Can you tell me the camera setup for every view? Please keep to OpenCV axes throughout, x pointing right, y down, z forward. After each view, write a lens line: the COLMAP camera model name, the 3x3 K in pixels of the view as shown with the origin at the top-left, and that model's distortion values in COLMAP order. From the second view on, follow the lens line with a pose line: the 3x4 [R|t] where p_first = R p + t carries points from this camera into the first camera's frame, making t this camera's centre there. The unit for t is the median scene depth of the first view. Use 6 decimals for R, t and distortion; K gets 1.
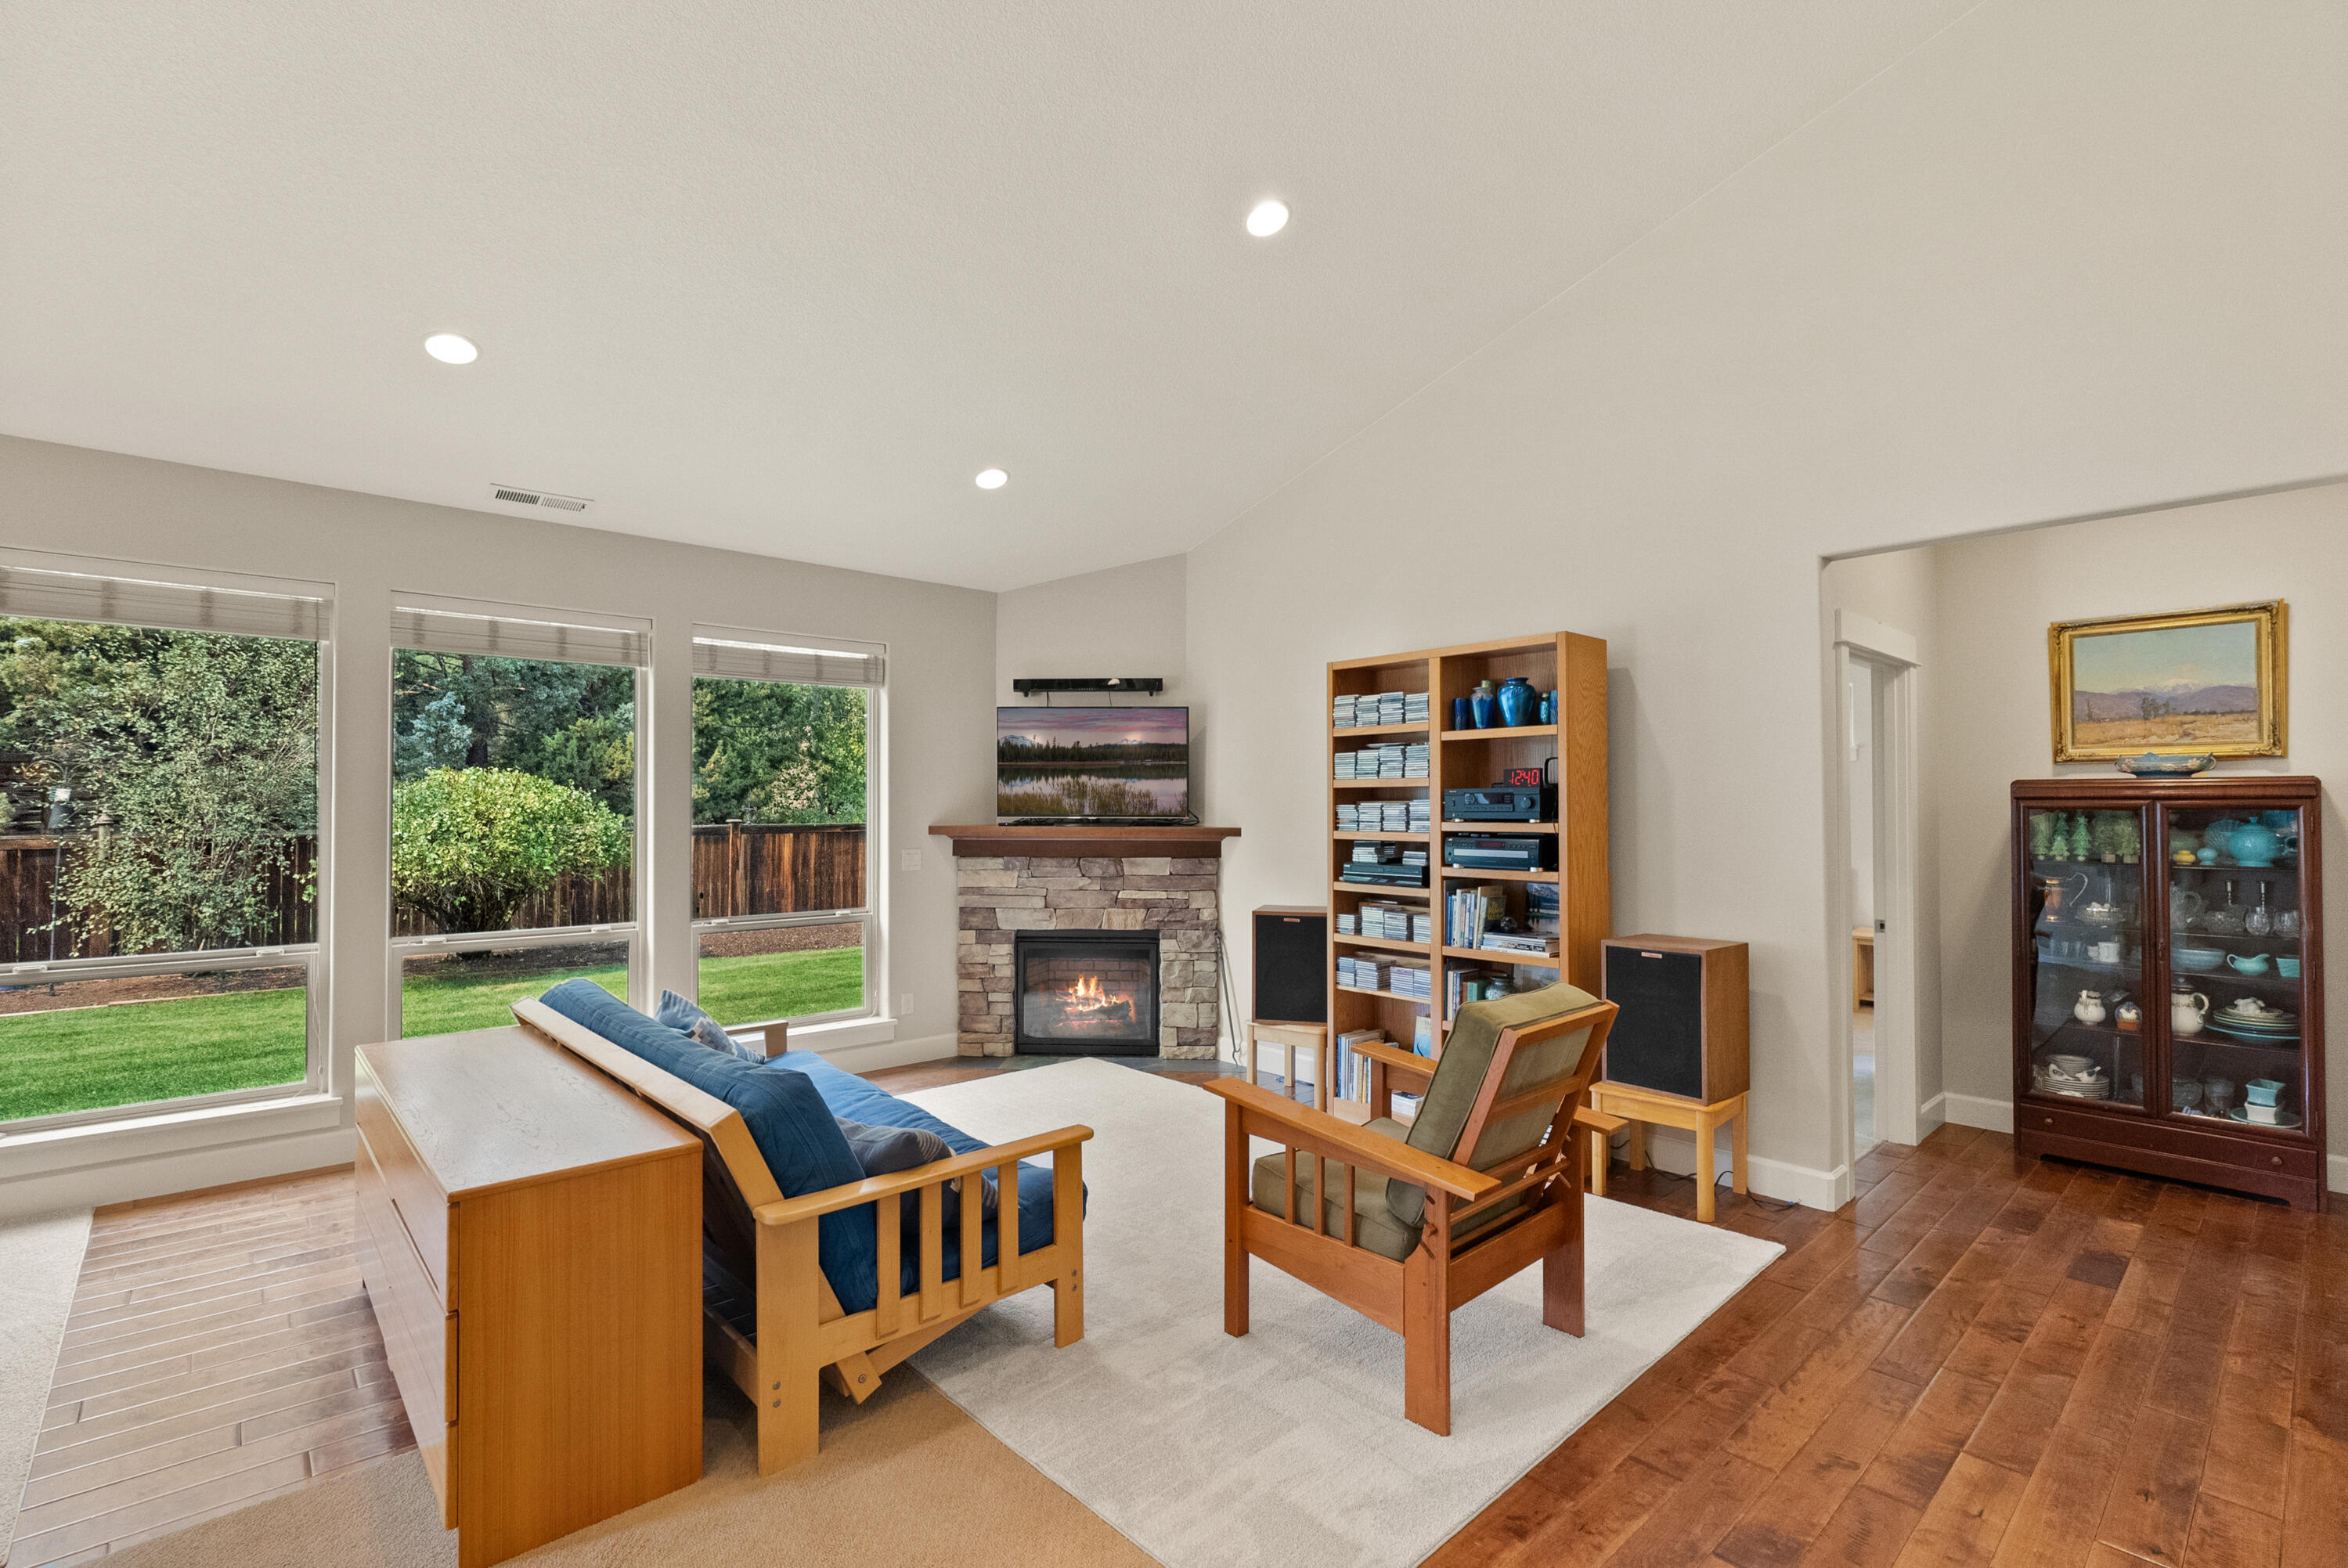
lens RADIAL K [[1070.0, 0, 1176.4], [0, 1070.0, 792.4], [0, 0, 1]] dist [-0.014613, 0.005811]
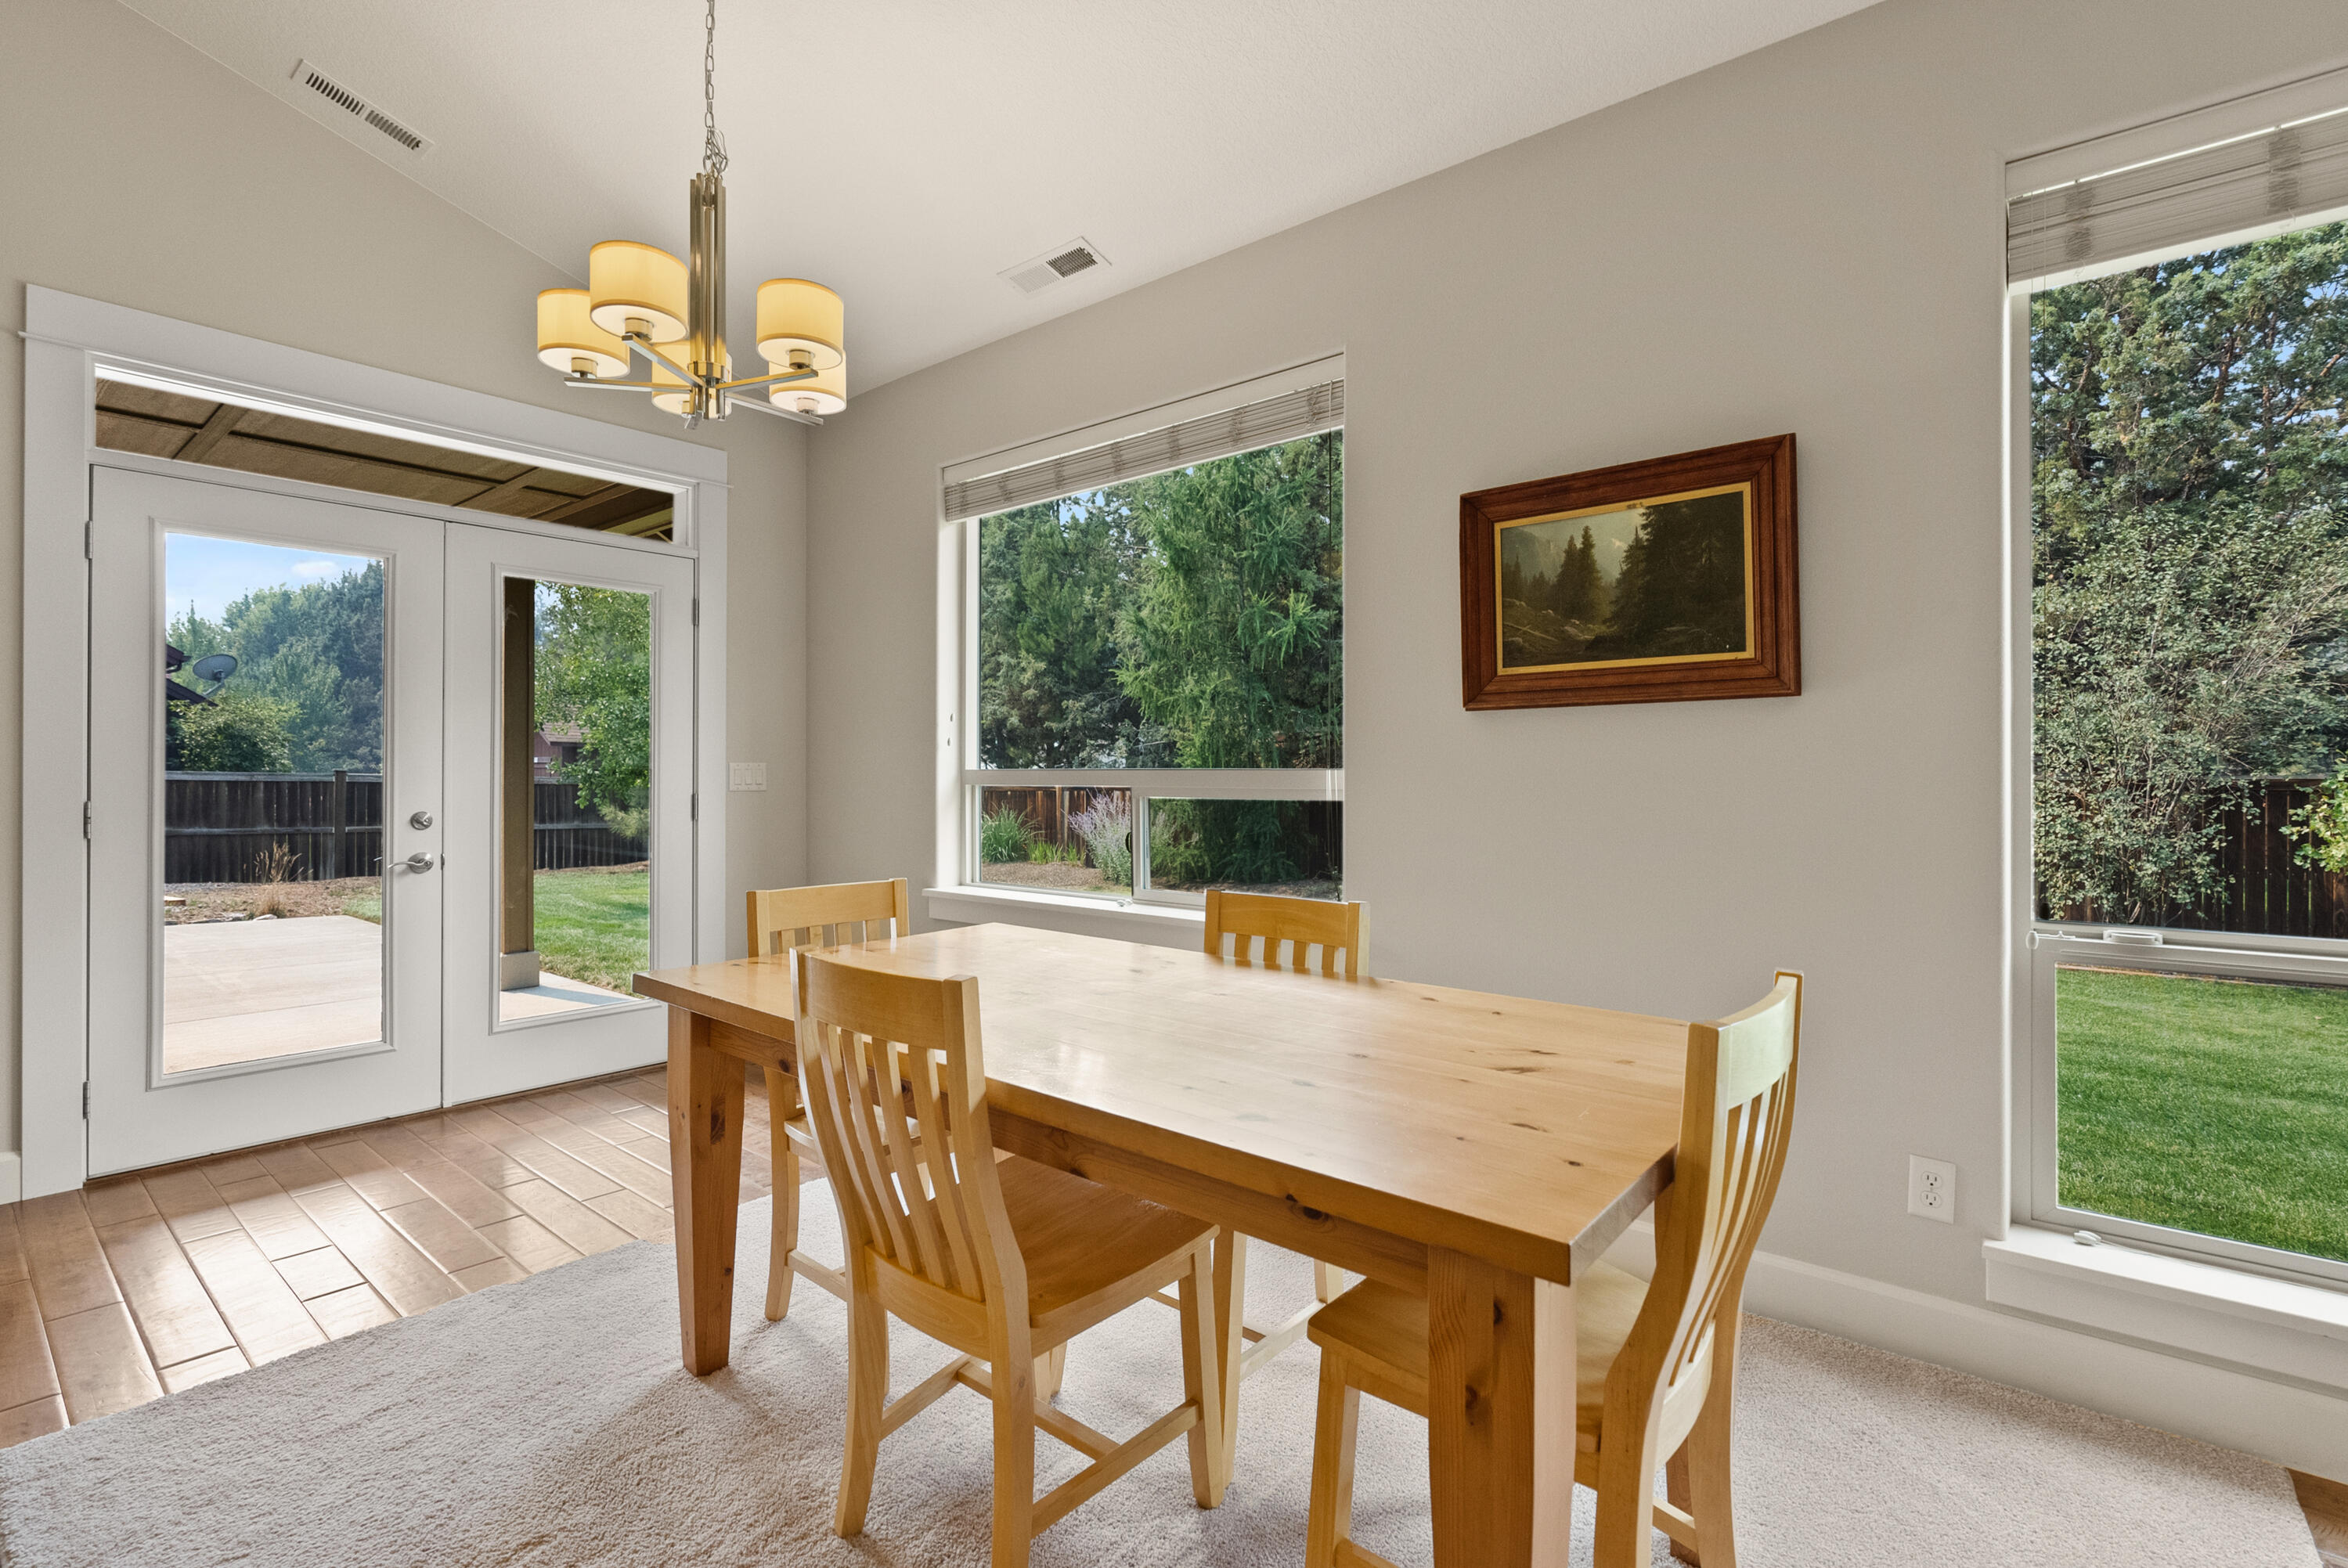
lens RADIAL K [[1070.0, 0, 1190.0], [0, 1070.0, 776.4], [0, 0, 1]] dist [-0.014613, 0.005811]
pose [[0.150520, 0.003174, -0.988602, -0.476665], [0.012912, 0.999903, 0.005177, 0.059878], [0.988523, -0.013544, 0.150465, 0.345658]]
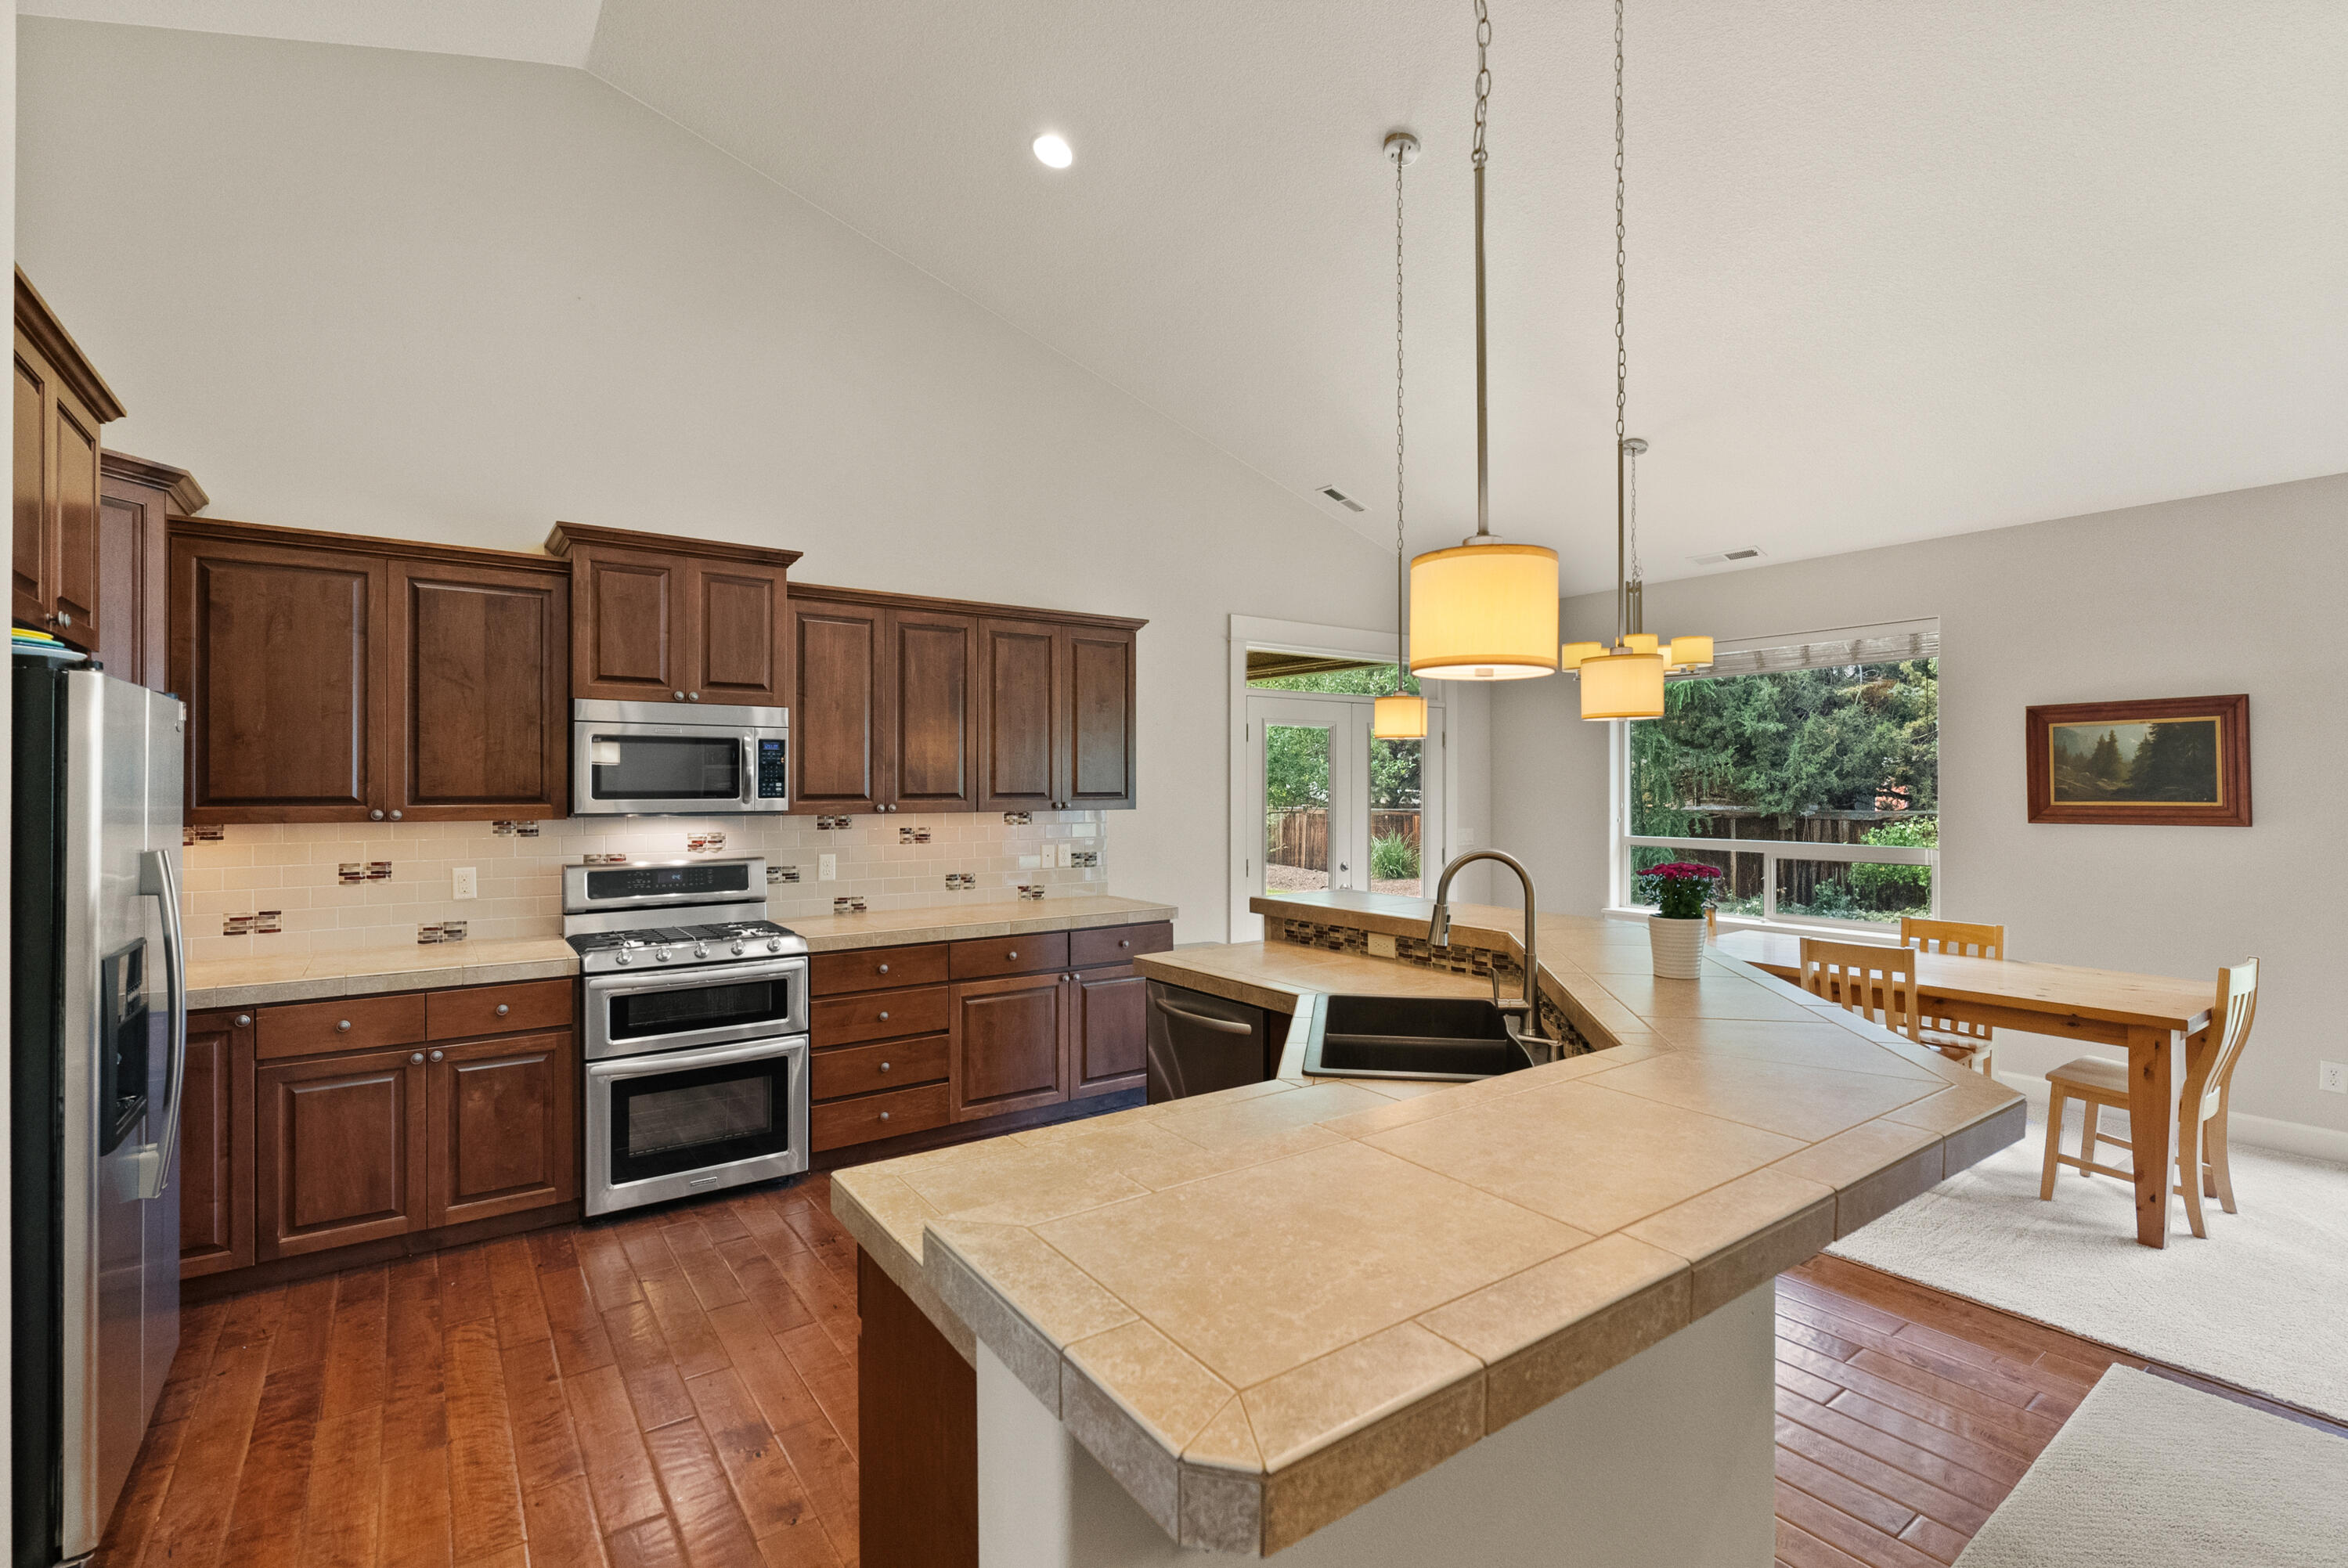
lens RADIAL K [[1070.0, 0, 1186.8], [0, 1070.0, 781.5], [0, 0, 1]] dist [-0.014613, 0.005811]
pose [[-0.105016, -0.002202, -0.994468, 0.080549], [0.016831, 0.999850, -0.003992, -0.017533], [0.994328, -0.017158, -0.104964, -0.113496]]
